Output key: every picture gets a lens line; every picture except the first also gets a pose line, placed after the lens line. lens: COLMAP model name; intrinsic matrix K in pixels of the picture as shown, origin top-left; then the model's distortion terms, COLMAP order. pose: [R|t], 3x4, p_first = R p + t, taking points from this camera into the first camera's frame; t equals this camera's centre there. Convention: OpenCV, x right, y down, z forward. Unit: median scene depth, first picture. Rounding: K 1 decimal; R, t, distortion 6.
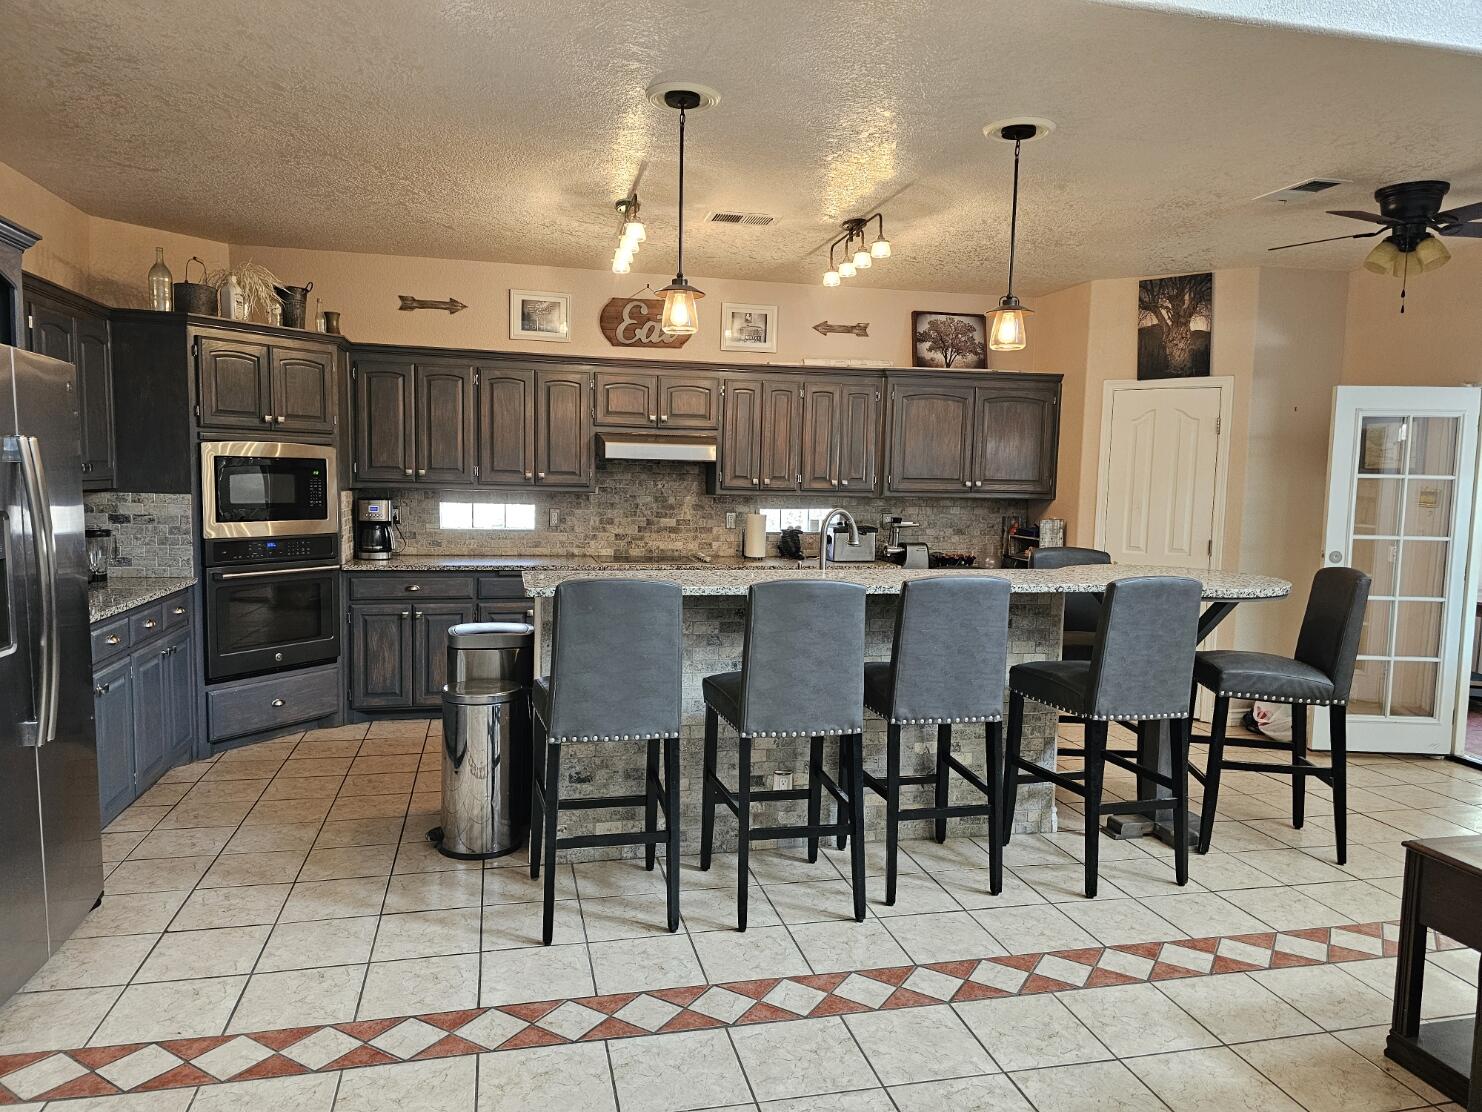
lens RADIAL K [[1023.4, 0, 741.0], [0, 1023.4, 556.0], [0, 0, 1]] dist [0.000564, -0.000519]
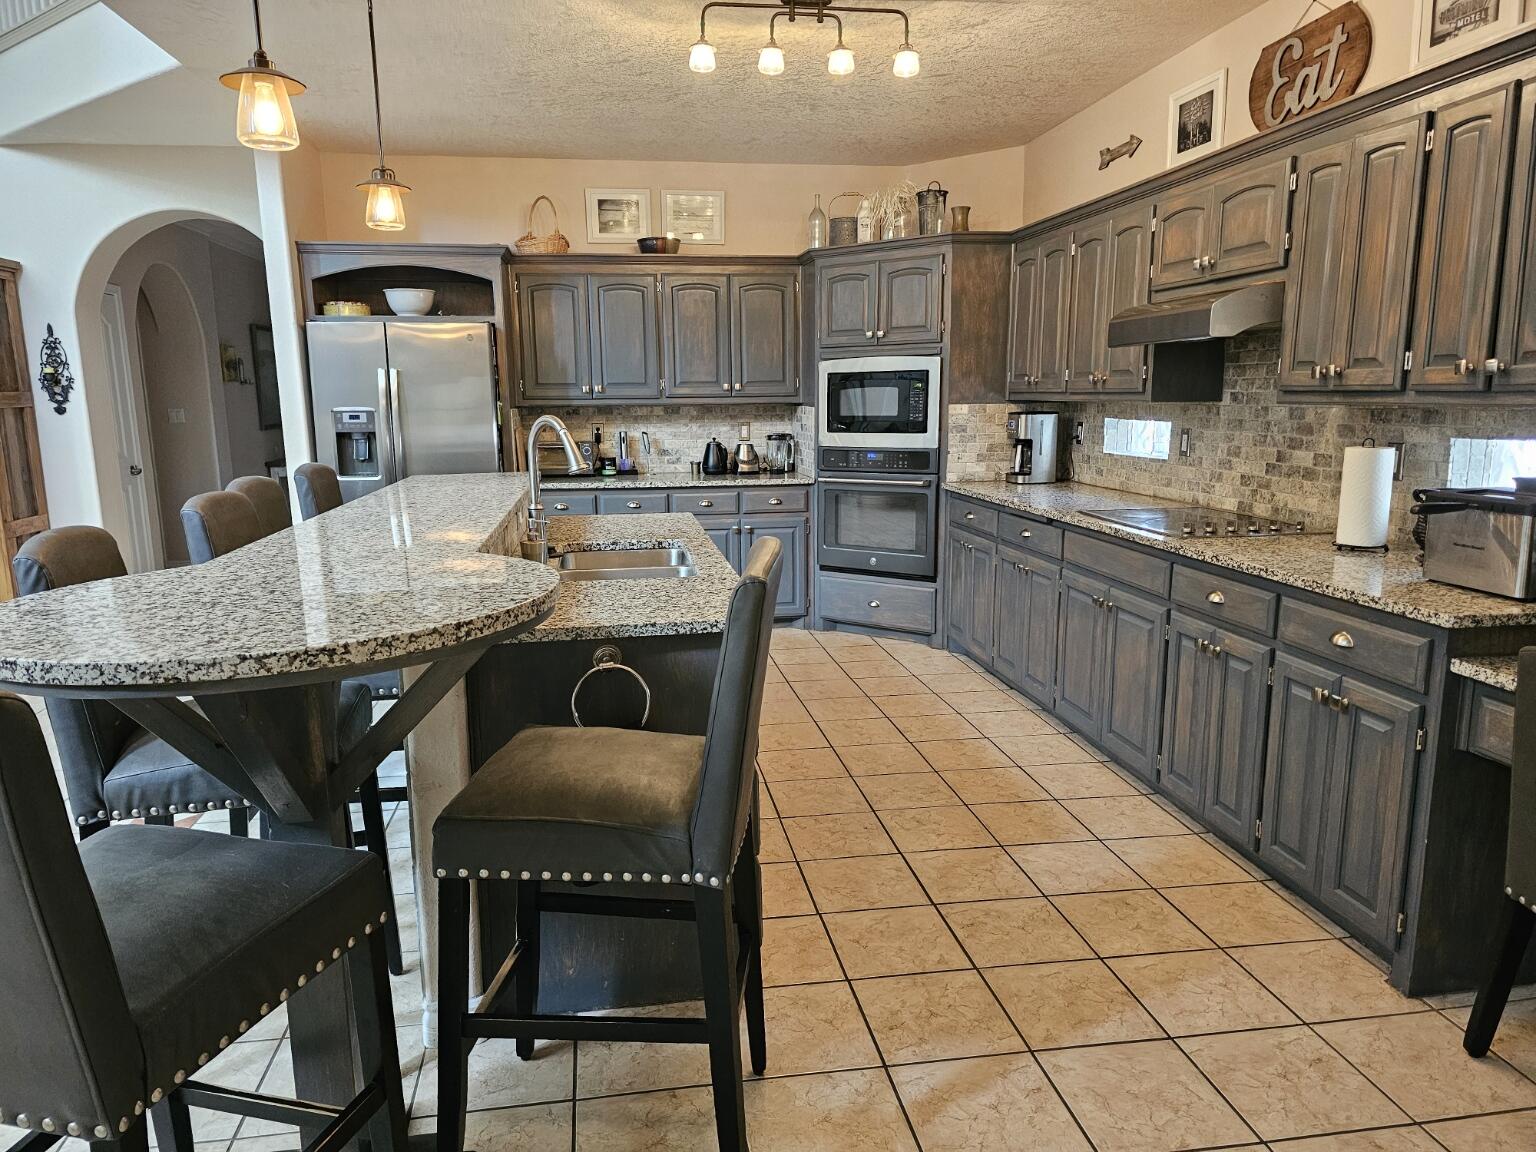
lens RADIAL K [[1026.5, 0, 768.0], [0, 1026.5, 576.0], [0, 0, 1]] dist [-0.000937, -0.001572]
pose [[-0.088912, 0.154441, -0.983993, 0.488818], [-0.062528, 0.985092, 0.160263, -0.041579], [0.994075, 0.075776, -0.077929, 0.791080]]
